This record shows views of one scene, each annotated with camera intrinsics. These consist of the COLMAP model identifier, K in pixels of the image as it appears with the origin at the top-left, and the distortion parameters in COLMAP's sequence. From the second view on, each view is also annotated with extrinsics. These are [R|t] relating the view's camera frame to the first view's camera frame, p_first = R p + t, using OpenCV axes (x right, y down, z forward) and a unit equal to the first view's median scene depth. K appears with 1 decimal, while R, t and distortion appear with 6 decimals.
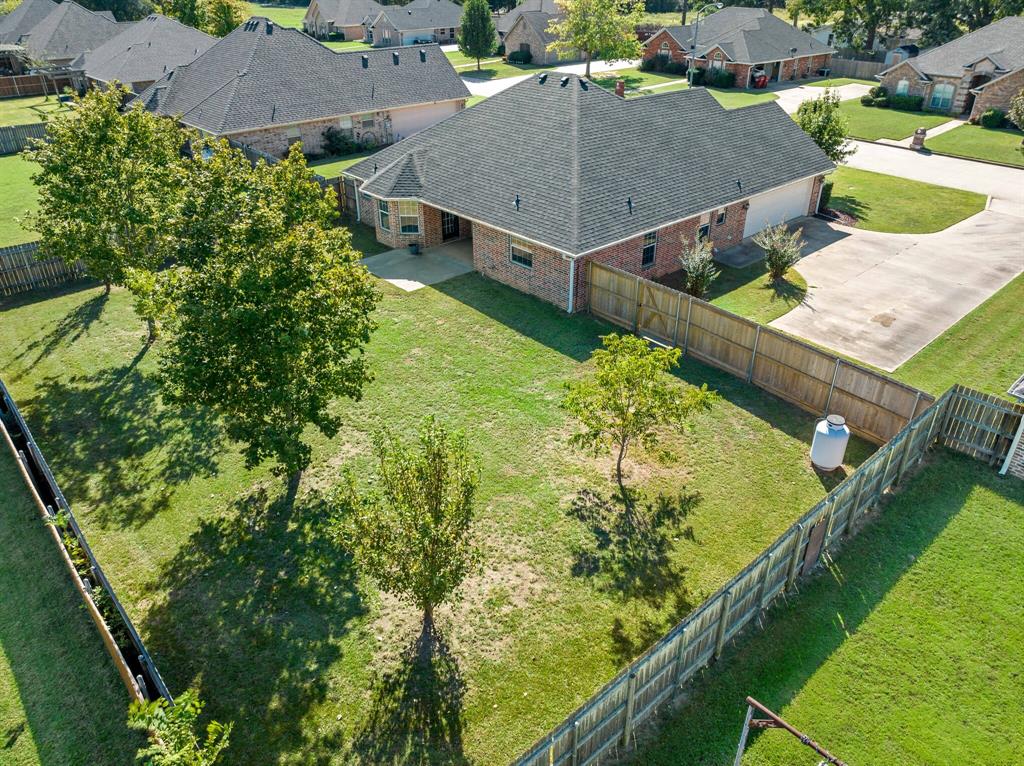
lens RADIAL K [[717.8, 0, 524.8], [0, 717.8, 378.8], [0, 0, 1]] dist [-0.031978, -0.000920]
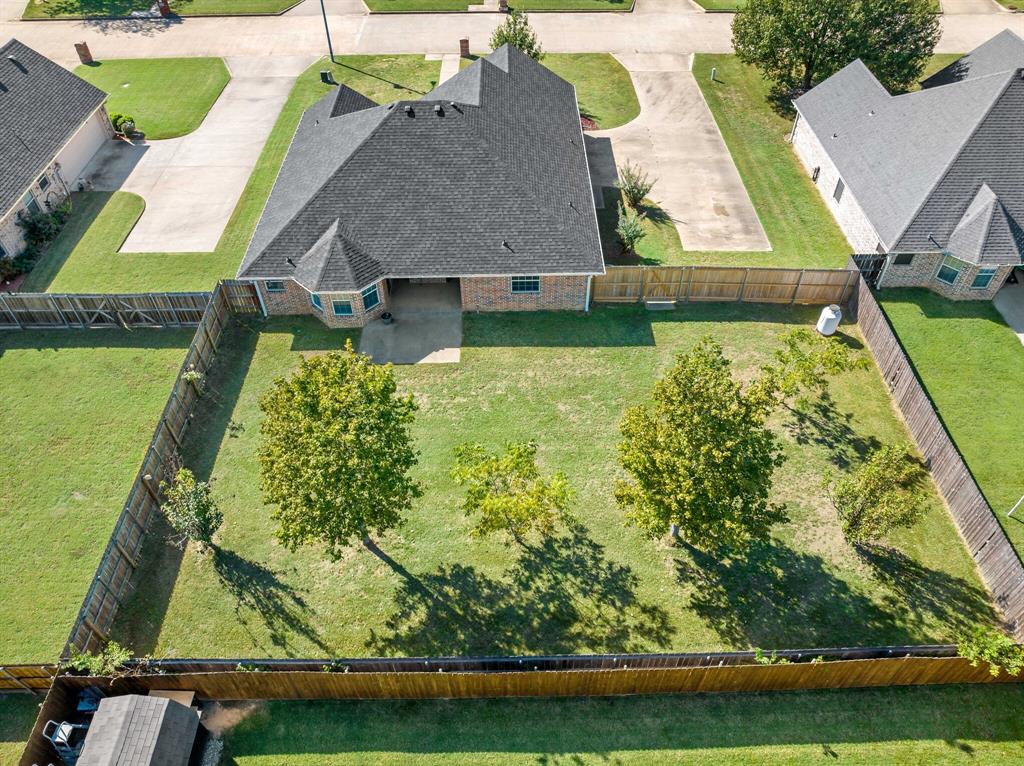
lens RADIAL K [[722.7, 0, 514.5], [0, 722.7, 383.8], [0, 0, 1]] dist [-0.034405, 0.005580]
pose [[0.660086, -0.542845, 0.519236, -0.689327], [0.378512, 0.837411, 0.394298, -0.492142], [-0.648857, -0.063734, 0.758236, 0.114784]]
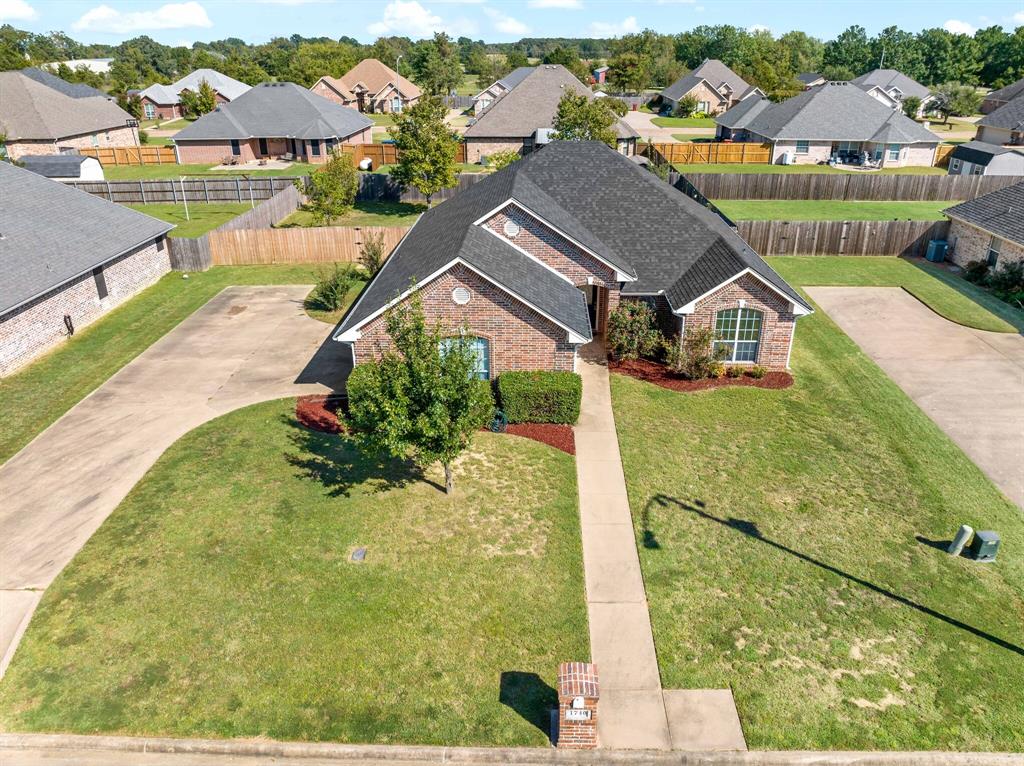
lens RADIAL K [[722.7, 0, 514.5], [0, 722.7, 383.8], [0, 0, 1]] dist [-0.034405, 0.005580]
pose [[-0.696932, 0.312546, -0.645446, 0.942648], [-0.353215, 0.633689, 0.688243, -0.960874], [0.624120, 0.707640, -0.331242, 1.675255]]
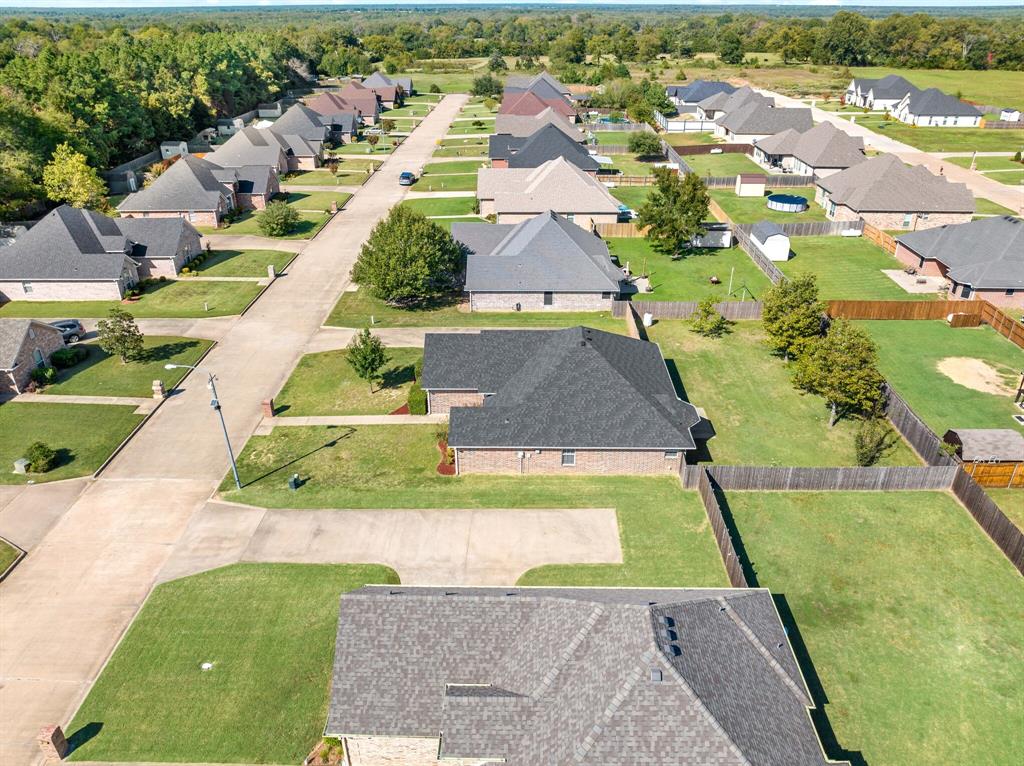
lens RADIAL K [[731.8, 0, 527.5], [0, 731.8, 384.0], [0, 0, 1]] dist [-0.003829, -0.059243]
pose [[-0.736364, -0.311410, 0.600659, -0.982229], [0.342952, 0.593483, 0.728122, -1.768485], [-0.583225, 0.742160, -0.330221, 1.887244]]
